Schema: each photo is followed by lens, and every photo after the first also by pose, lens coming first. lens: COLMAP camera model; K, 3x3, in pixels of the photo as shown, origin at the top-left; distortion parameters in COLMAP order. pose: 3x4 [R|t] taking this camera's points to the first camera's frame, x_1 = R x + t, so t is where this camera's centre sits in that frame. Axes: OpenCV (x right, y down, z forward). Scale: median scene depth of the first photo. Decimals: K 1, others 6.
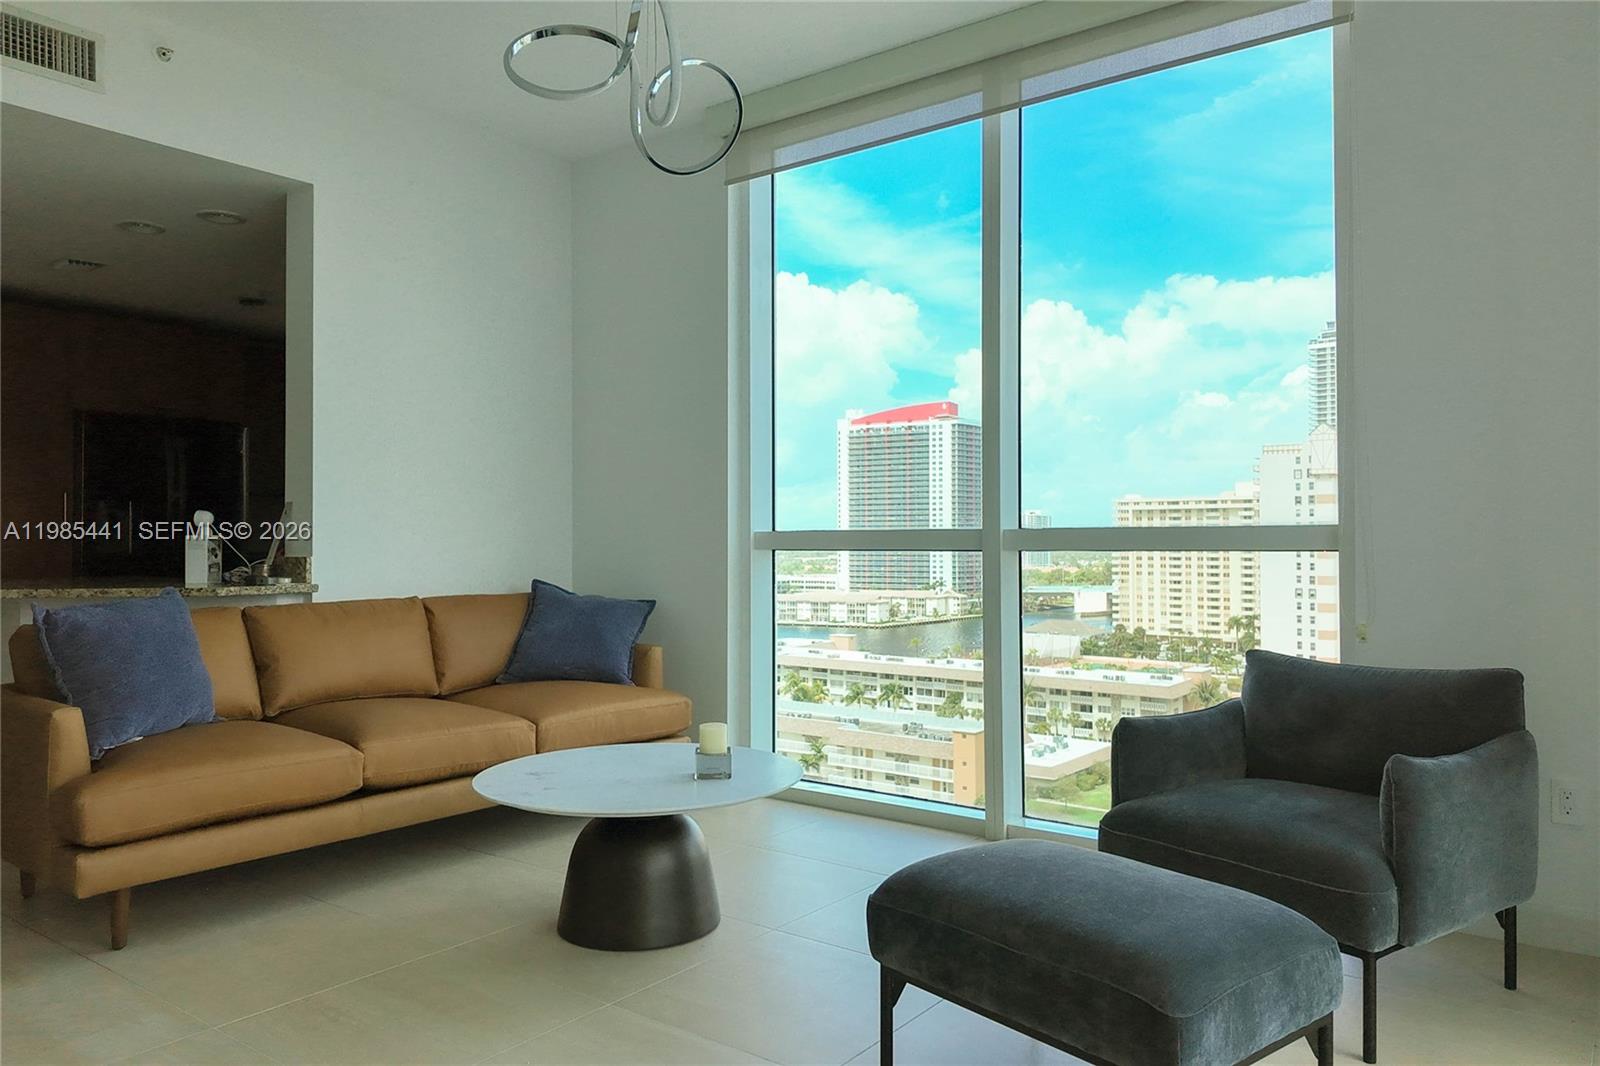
lens RADIAL K [[1103.5, 0, 804.2], [0, 1103.5, 525.9], [0, 0, 1]] dist [0.121130, -0.183043]
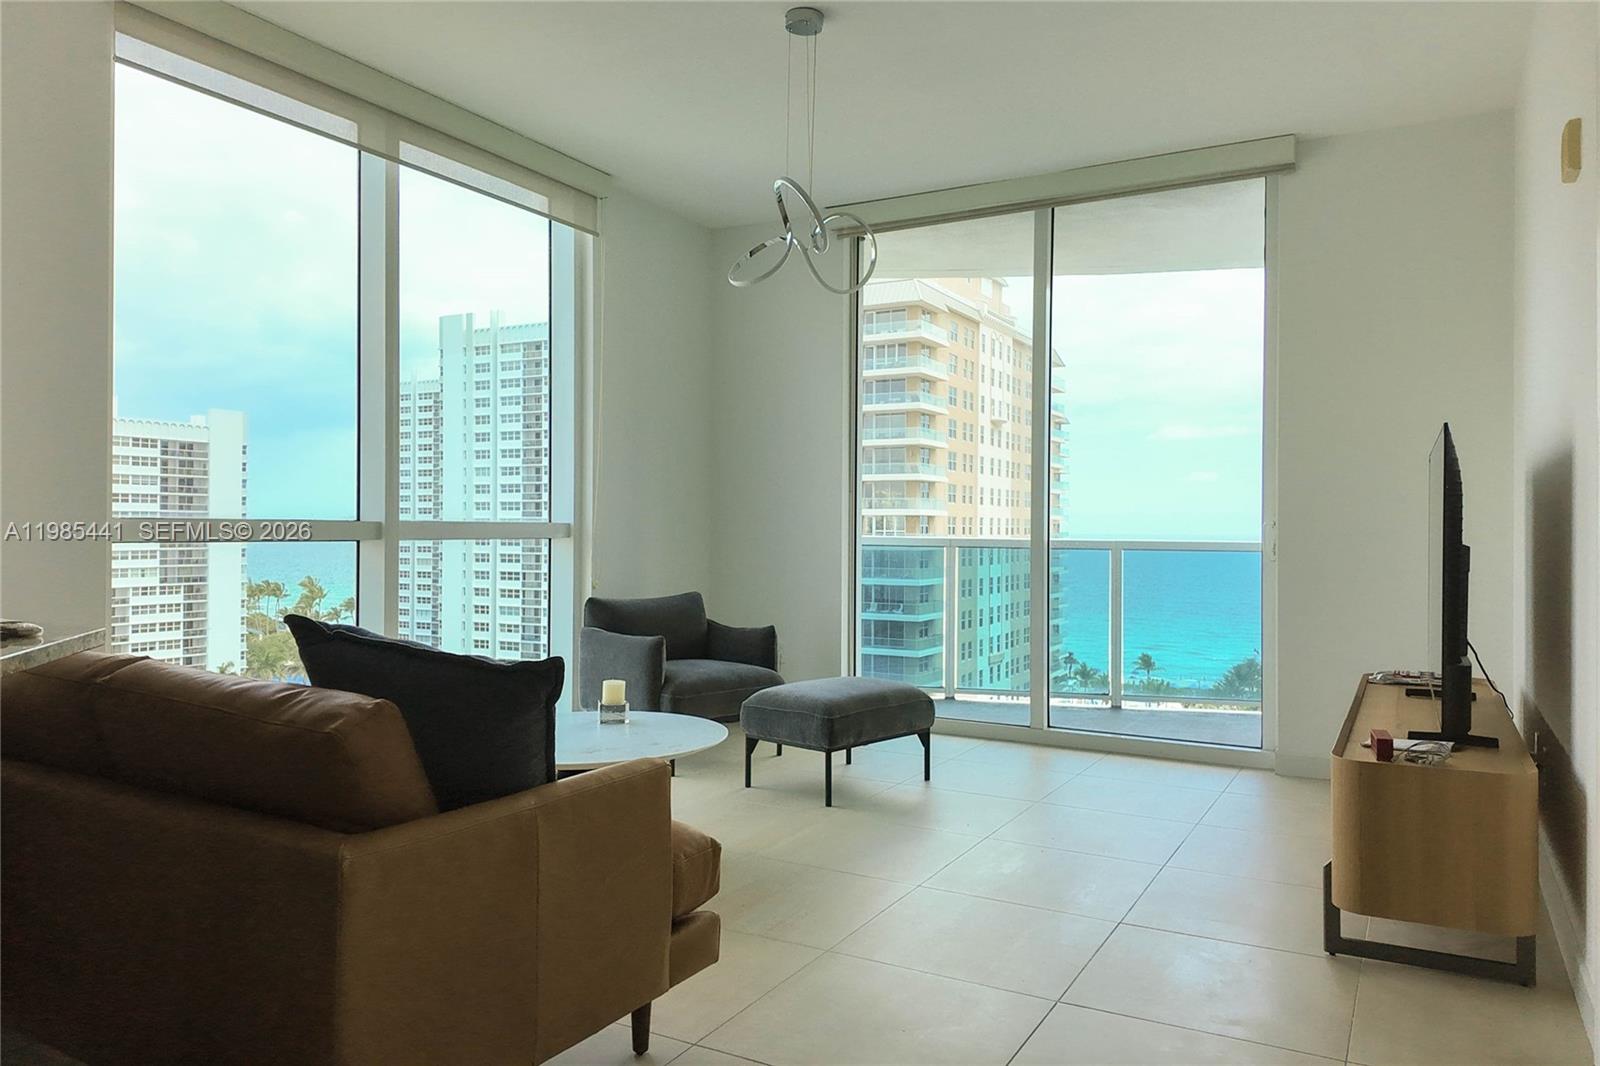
lens RADIAL K [[1103.5, 0, 804.2], [0, 1103.5, 525.9], [0, 0, 1]] dist [0.121130, -0.183043]
pose [[-0.139165, 0.002081, 0.990267, -1.061388], [-0.022007, 0.999744, -0.005194, 0.004646], [-0.990025, -0.022516, -0.139083, 0.747803]]
